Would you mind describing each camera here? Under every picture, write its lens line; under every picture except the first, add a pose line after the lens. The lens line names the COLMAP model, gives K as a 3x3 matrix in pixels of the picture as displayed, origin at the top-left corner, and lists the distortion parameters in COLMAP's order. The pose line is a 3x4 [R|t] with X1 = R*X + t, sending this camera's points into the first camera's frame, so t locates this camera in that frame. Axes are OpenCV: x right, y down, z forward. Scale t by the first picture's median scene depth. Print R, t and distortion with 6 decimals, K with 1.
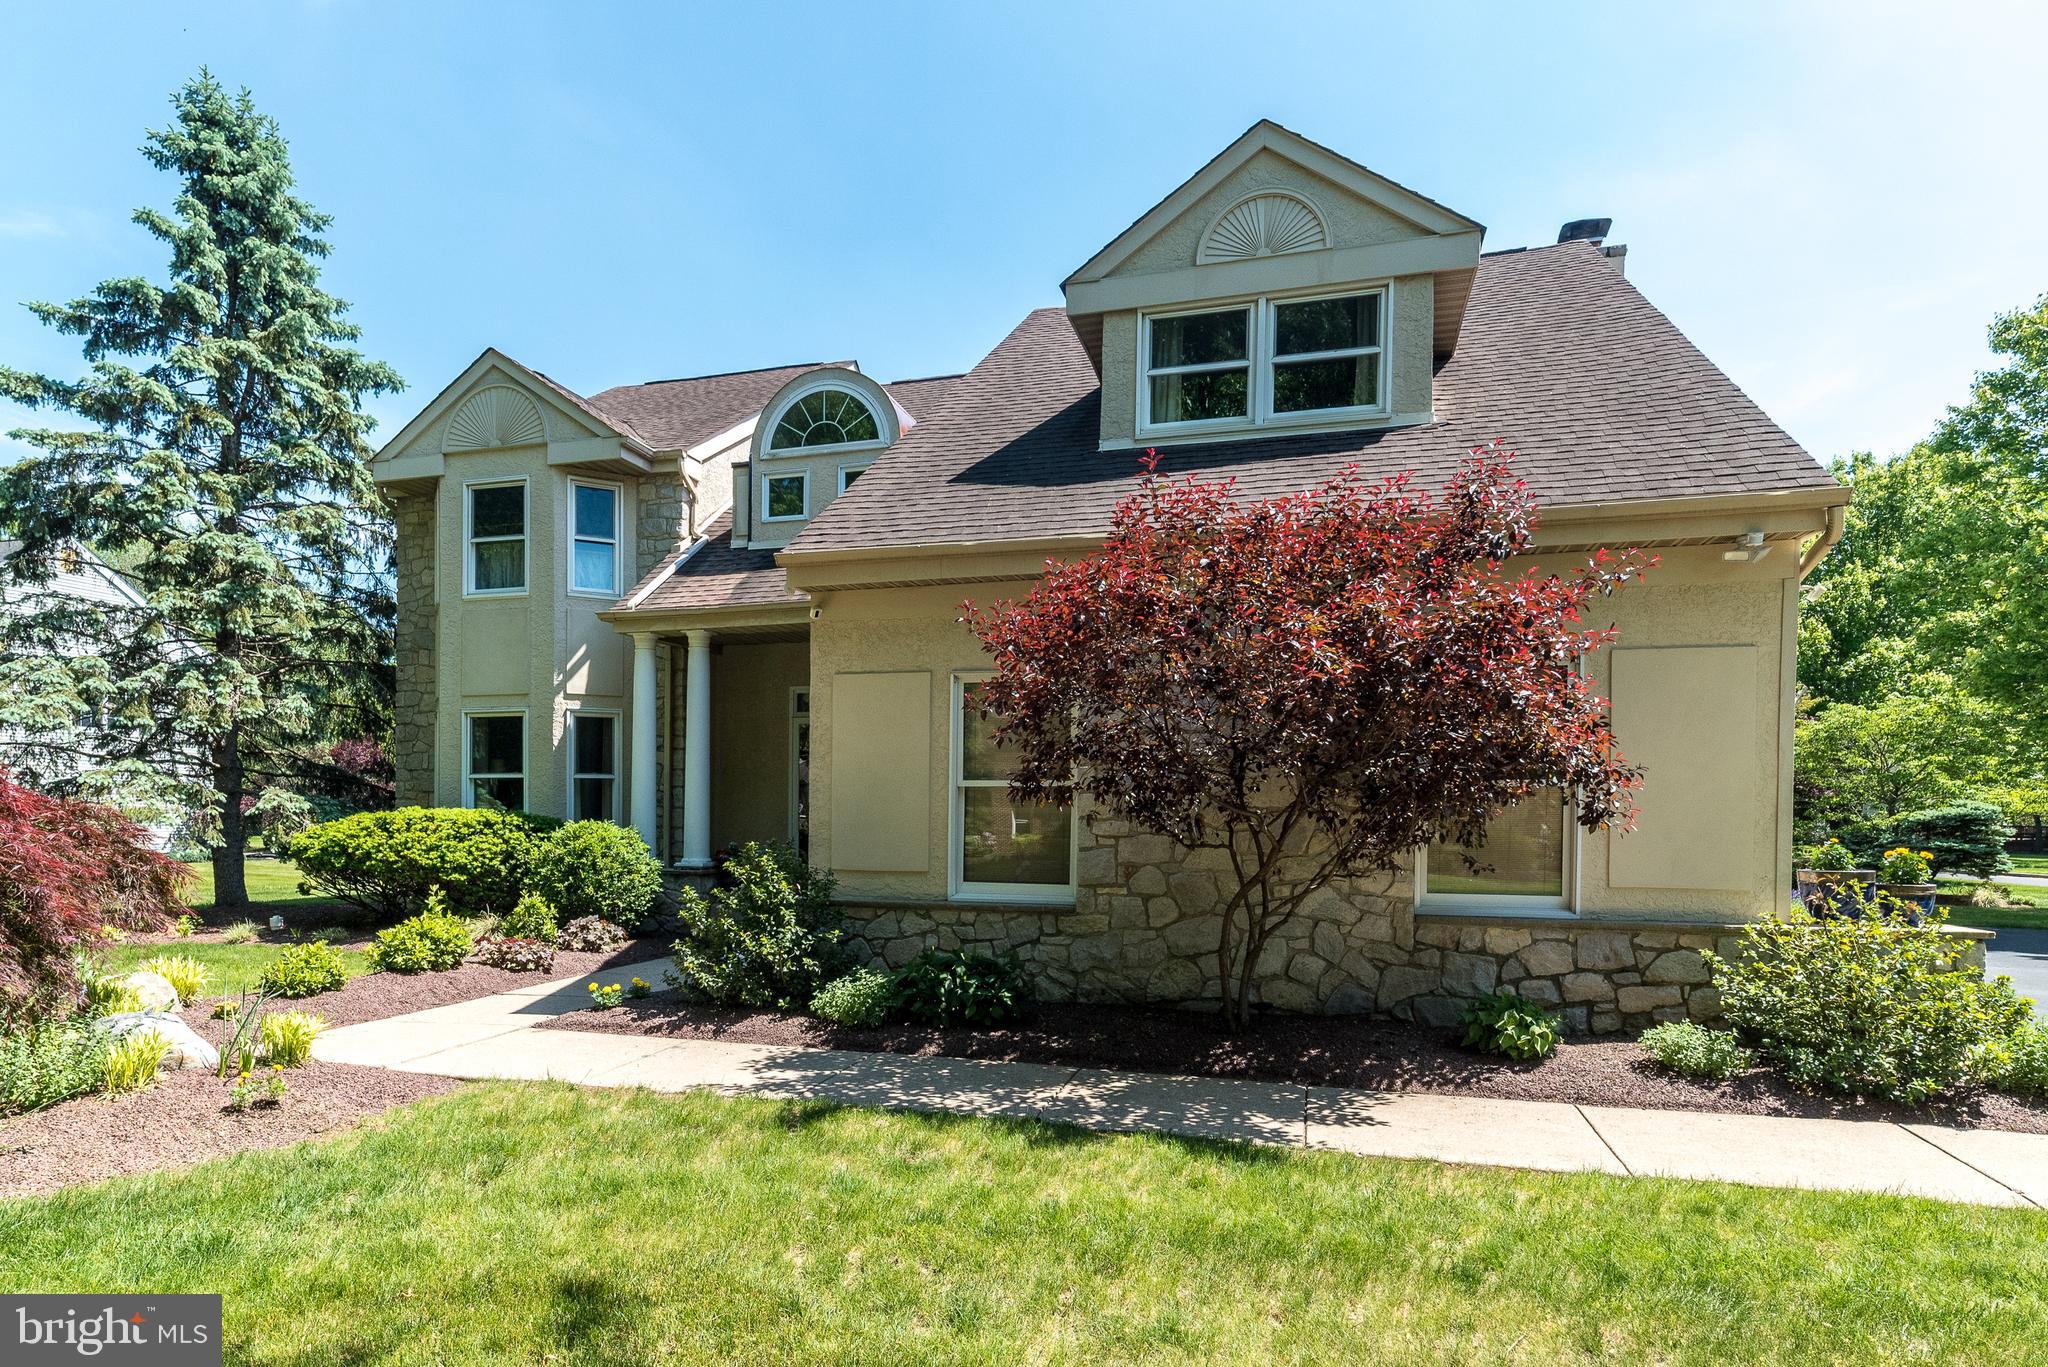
lens RADIAL K [[1107.5, 0, 918.3], [0, 1107.5, 786.6], [0, 0, 1]] dist [0.014585, -0.000007]
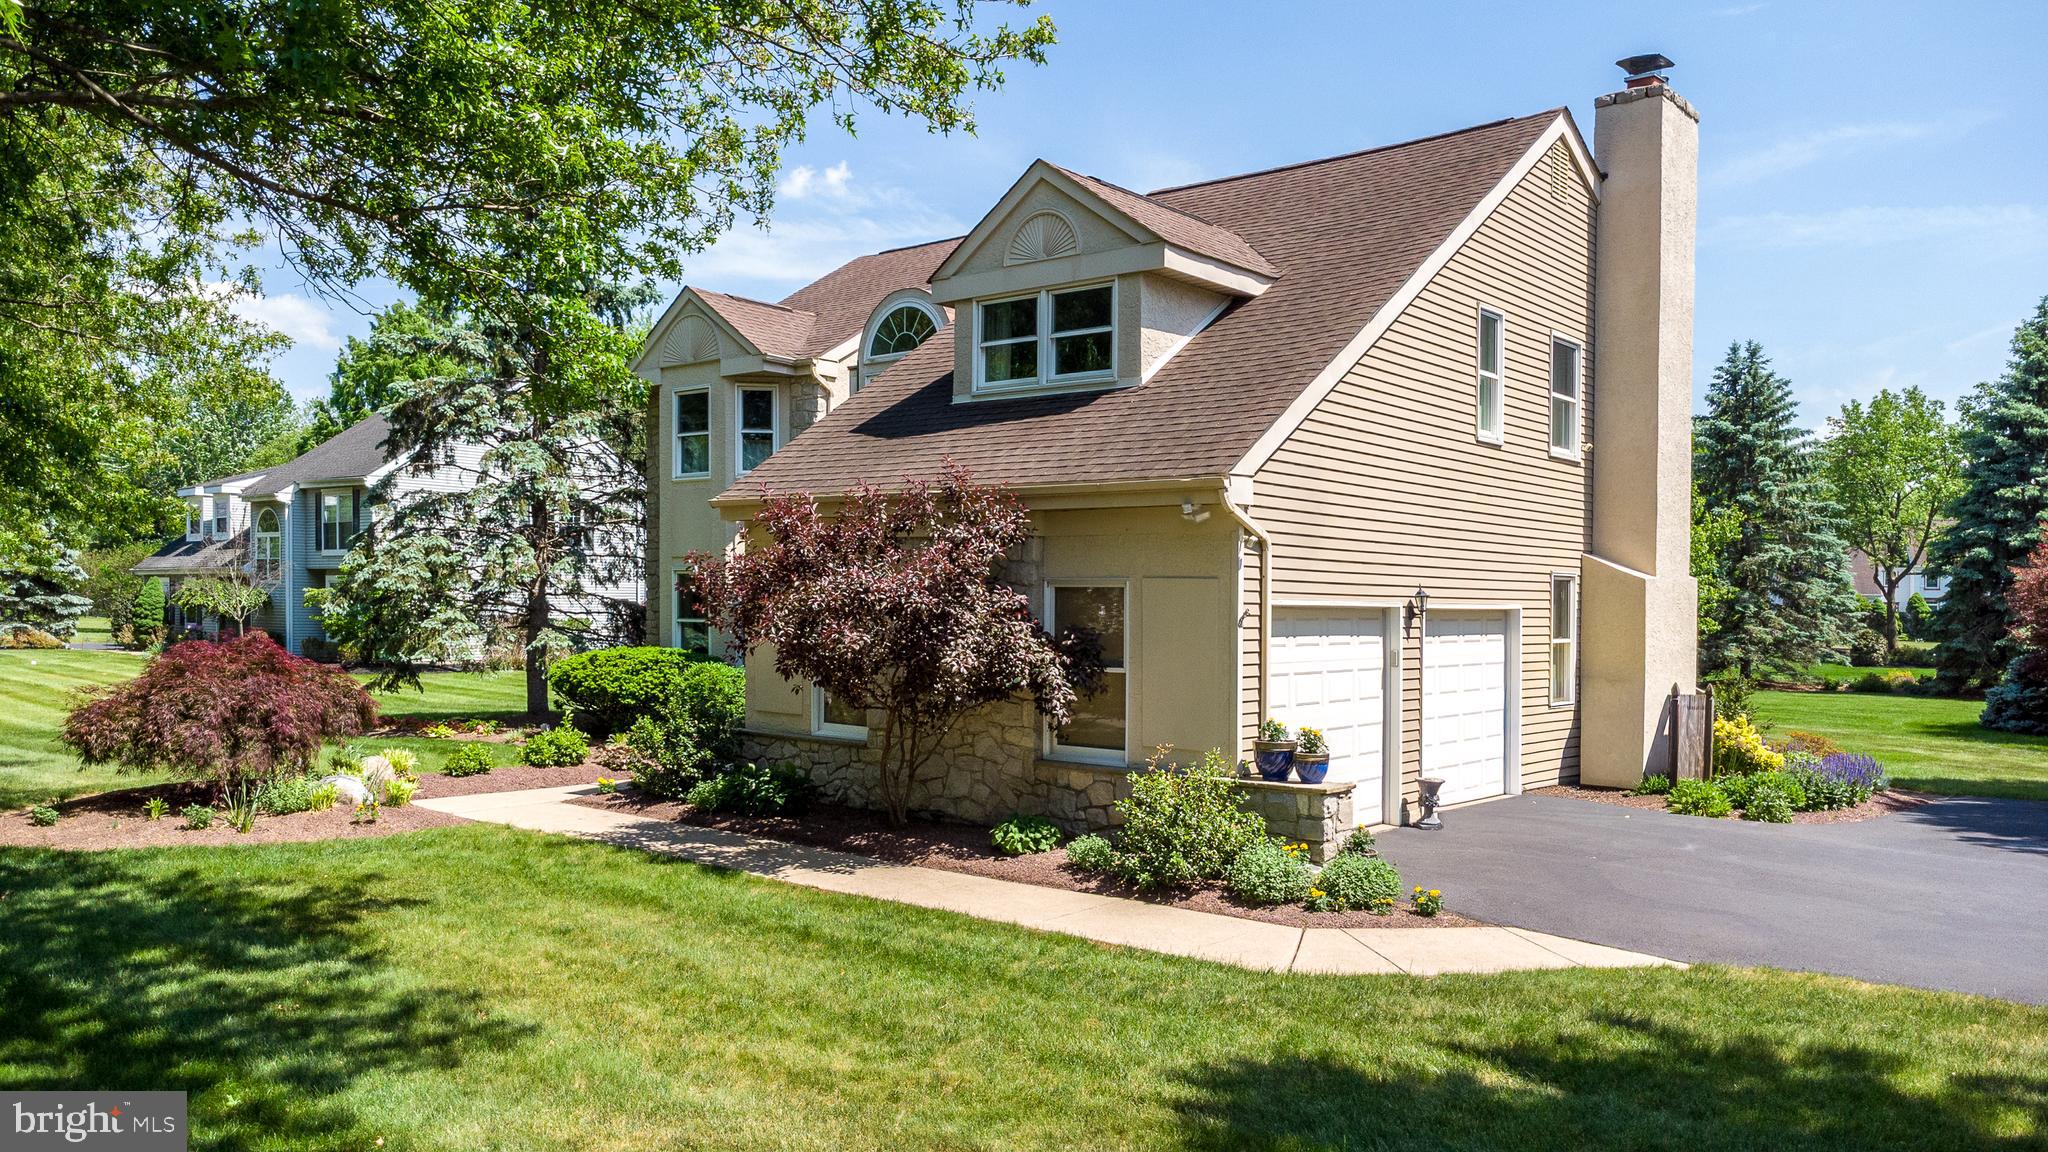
lens RADIAL K [[1434.2, 0, 963.9], [0, 1434.2, 562.6], [0, 0, 1]] dist [0.046251, -0.062068]
pose [[0.913186, -0.004713, -0.407516, 0.903384], [0.002892, 0.999983, -0.005085, -0.104414], [0.407533, 0.003465, 0.913184, -0.590284]]
